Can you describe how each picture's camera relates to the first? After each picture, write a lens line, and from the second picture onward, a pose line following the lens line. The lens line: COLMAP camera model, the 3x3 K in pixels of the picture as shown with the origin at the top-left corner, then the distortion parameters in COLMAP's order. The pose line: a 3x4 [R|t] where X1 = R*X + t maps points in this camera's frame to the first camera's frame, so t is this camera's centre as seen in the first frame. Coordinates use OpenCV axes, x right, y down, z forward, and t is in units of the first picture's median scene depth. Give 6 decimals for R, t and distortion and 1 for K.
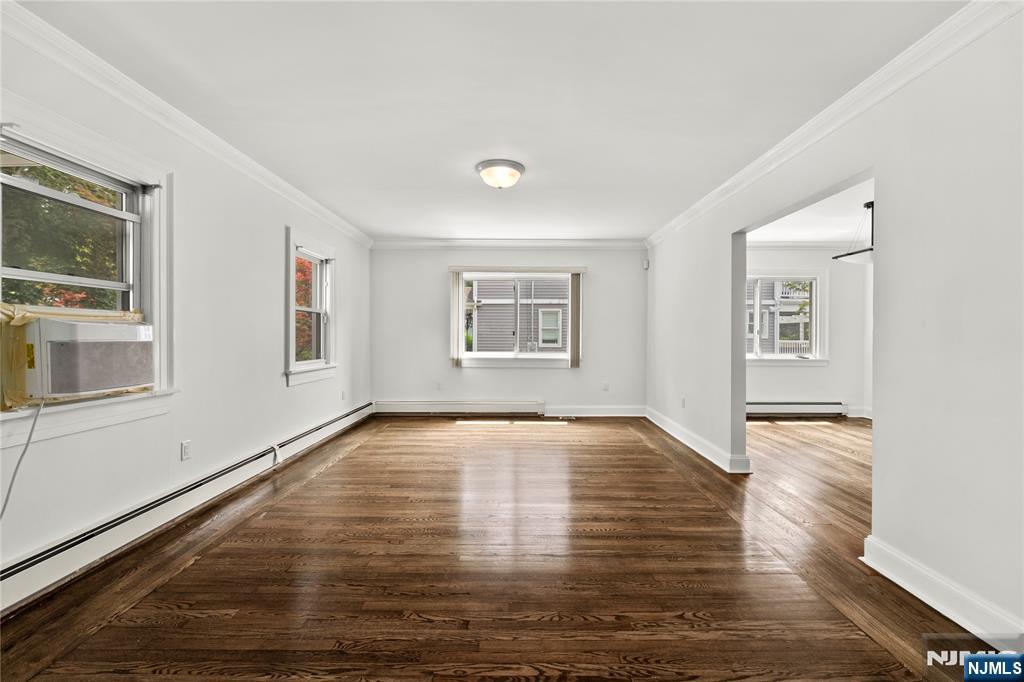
lens RADIAL K [[415.8, 0, 512.0], [0, 415.8, 341.0], [0, 0, 1]] dist [-0.001719, -0.000148]
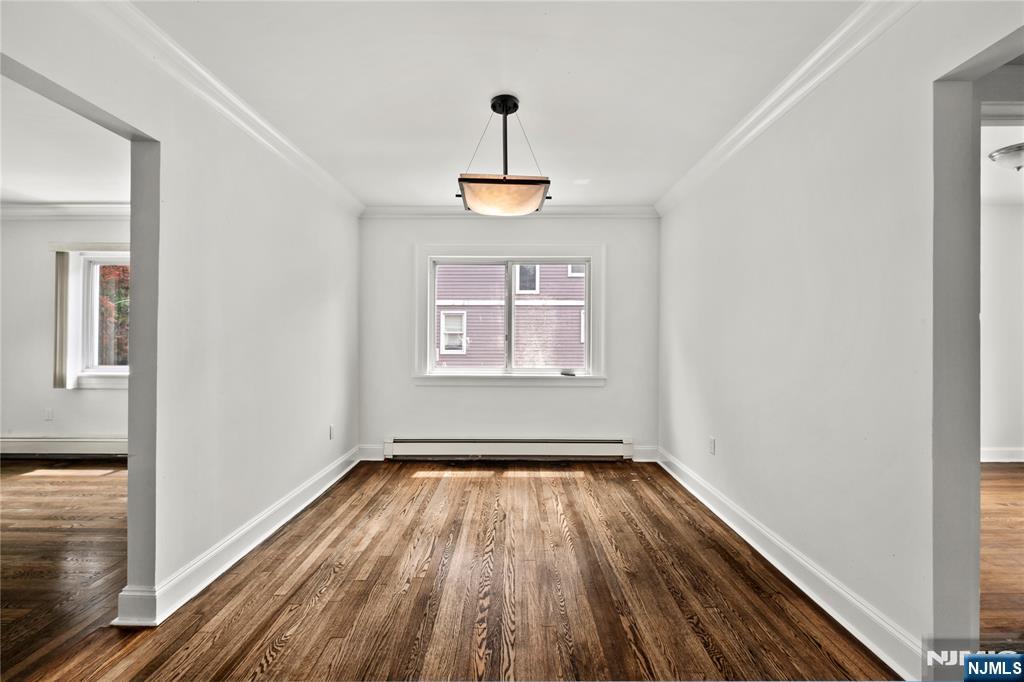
lens RADIAL K [[419.6, 0, 512.0], [0, 419.6, 341.0], [0, 0, 1]] dist [0.000898, 0.000048]
pose [[0.999908, -0.001573, -0.013448, 0.228160], [0.001419, 0.999933, -0.011476, -0.002771], [0.013465, 0.011455, 0.999844, 0.112338]]
